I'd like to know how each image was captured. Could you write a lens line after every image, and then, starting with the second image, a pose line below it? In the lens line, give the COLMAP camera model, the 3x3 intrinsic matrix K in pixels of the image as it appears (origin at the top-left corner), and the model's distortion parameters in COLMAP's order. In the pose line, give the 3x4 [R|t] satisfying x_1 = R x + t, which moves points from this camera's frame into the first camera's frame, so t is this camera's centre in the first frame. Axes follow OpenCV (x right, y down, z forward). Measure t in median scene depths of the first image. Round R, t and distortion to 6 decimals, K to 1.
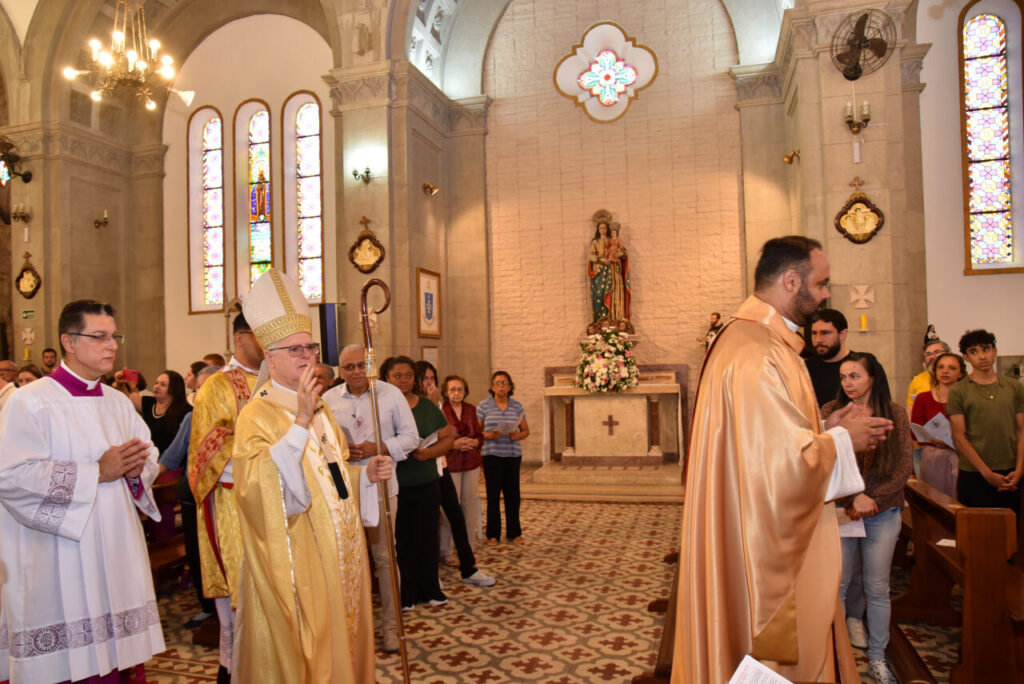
lens RADIAL K [[768.2, 0, 471.5], [0, 768.2, 355.4], [0, 0, 1]] dist [-0.109763, 0.054360]
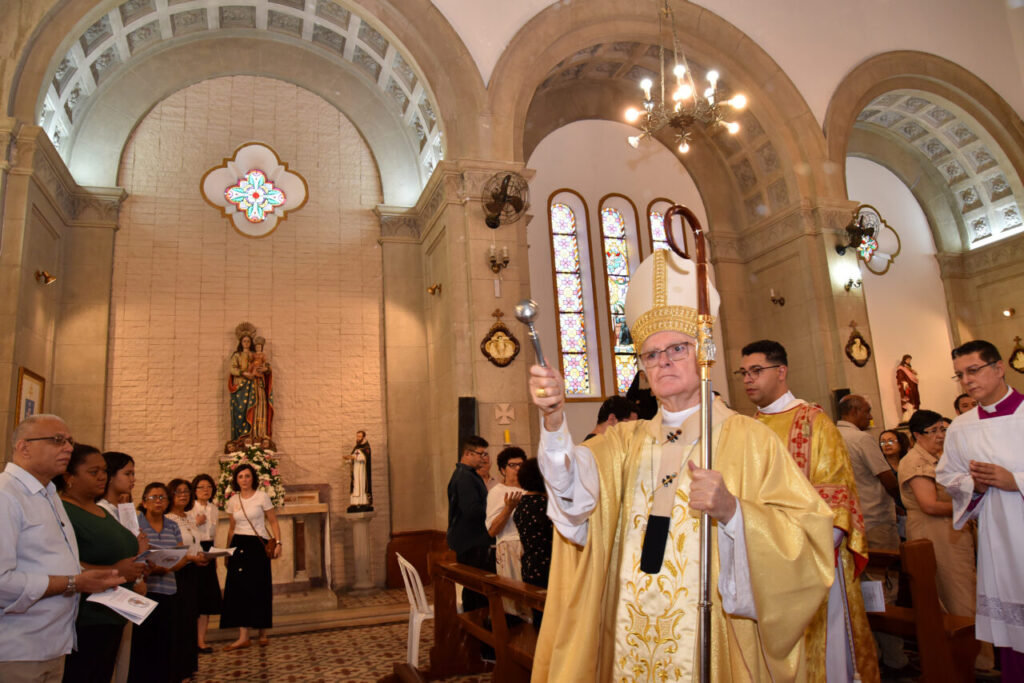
lens RADIAL K [[713.3, 0, 512.9], [0, 713.3, 341.3], [0, 0, 1]] dist [-0.112615, 0.066348]
pose [[0.798854, 0.096228, 0.593779, -0.087450], [0.036272, 0.977619, -0.207233, 0.029317], [-0.600431, 0.187087, 0.777484, 0.113513]]
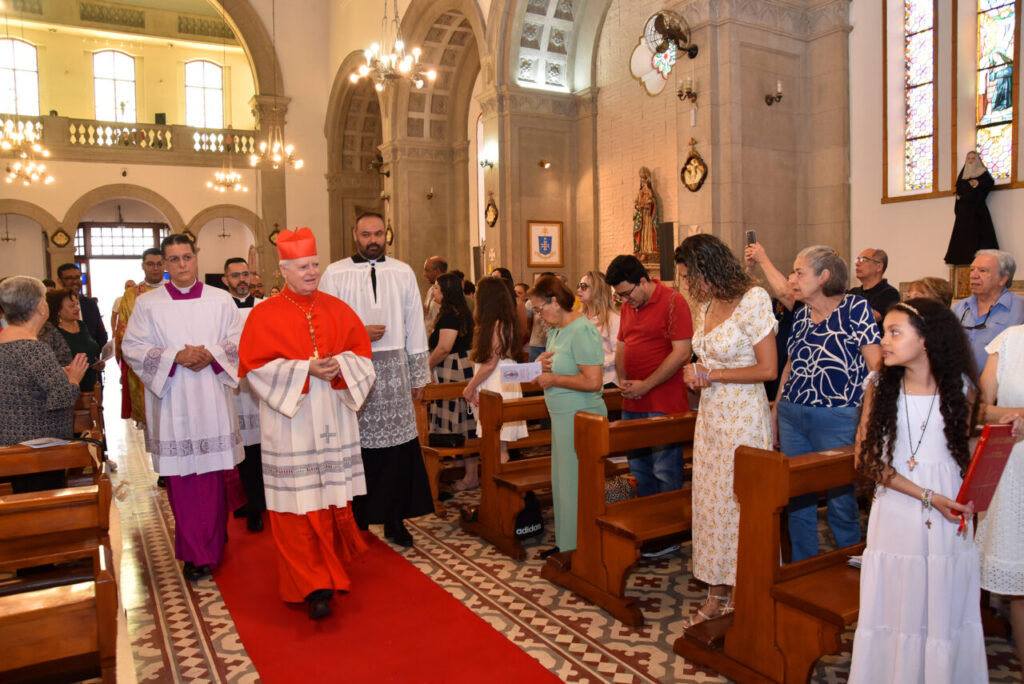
lens RADIAL K [[768.2, 0, 507.2], [0, 768.2, 346.3], [0, 0, 1]] dist [-0.109763, 0.054360]
pose [[0.726662, 0.059707, -0.684396, 0.936373], [0.005811, 0.995646, 0.093030, -0.008812], [0.686971, -0.071578, 0.723151, -0.124883]]
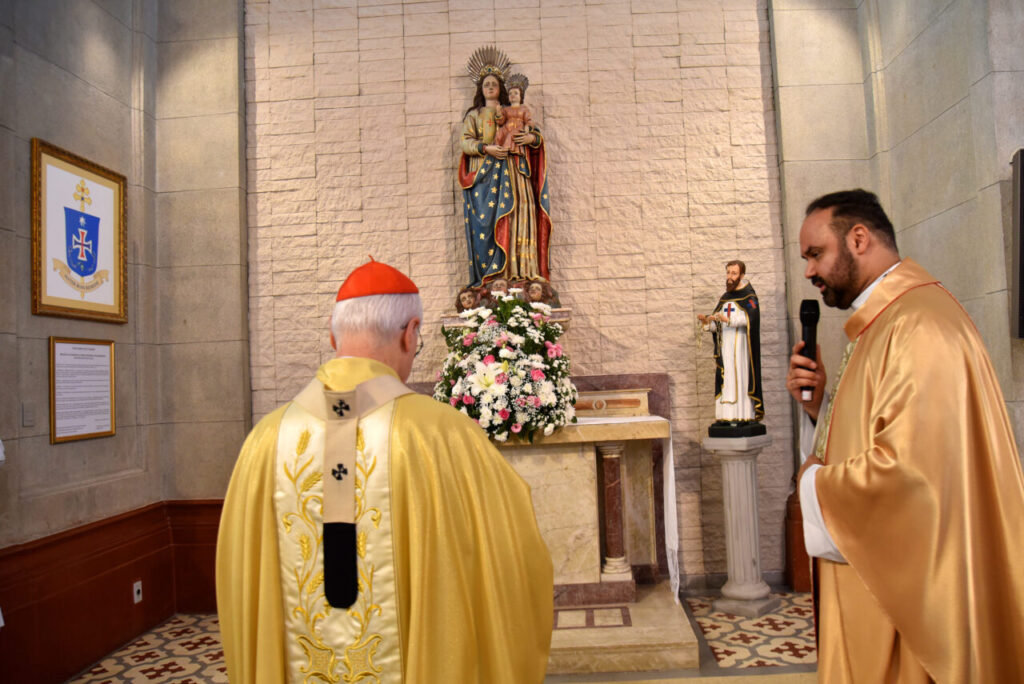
lens RADIAL K [[768.2, 0, 564.2], [0, 768.2, 359.6], [0, 0, 1]] dist [-0.109763, 0.054360]
pose [[0.958463, -0.008291, 0.285097, 0.083830], [0.014741, 0.999681, -0.020485, 0.011690], [-0.284836, 0.023836, 0.958280, 0.561302]]
